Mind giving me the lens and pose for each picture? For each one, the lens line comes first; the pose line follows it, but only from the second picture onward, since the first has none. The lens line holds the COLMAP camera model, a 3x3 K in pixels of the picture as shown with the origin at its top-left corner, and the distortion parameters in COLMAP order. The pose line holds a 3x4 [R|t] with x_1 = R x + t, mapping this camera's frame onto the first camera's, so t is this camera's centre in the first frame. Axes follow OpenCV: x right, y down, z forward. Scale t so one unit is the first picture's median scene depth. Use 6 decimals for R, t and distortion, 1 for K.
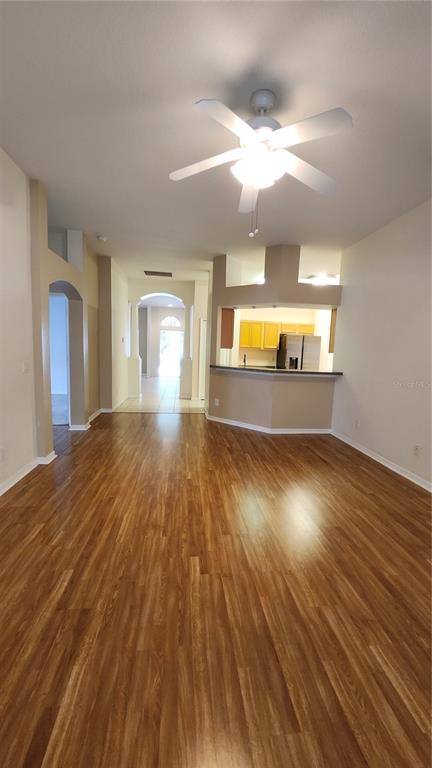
lens RADIAL K [[304.1, 0, 219.7], [0, 304.1, 385.7], [0, 0, 1]] dist [-0.013864, -0.002018]
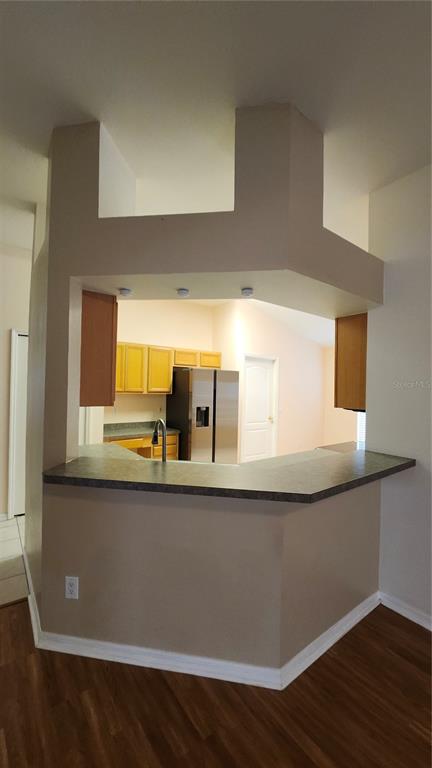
lens RADIAL K [[304.1, 0, 218.4], [0, 304.1, 380.9], [0, 0, 1]] dist [-0.013864, -0.002018]
pose [[0.867790, -0.011631, 0.496794, -0.022282], [0.074598, 0.991446, -0.107094, -0.081001], [-0.491299, 0.129995, 0.861235, 0.493064]]
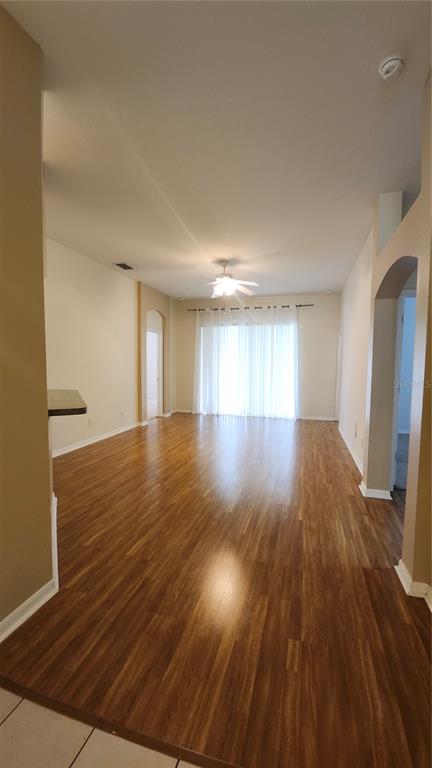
lens RADIAL K [[304.1, 0, 220.2], [0, 304.1, 382.6], [0, 0, 1]] dist [-0.013864, -0.002018]
pose [[-0.920402, -0.073269, 0.384047, -0.231368], [0.000437, 0.982090, 0.188412, -0.120349], [-0.390973, 0.173582, -0.903885, 0.925186]]
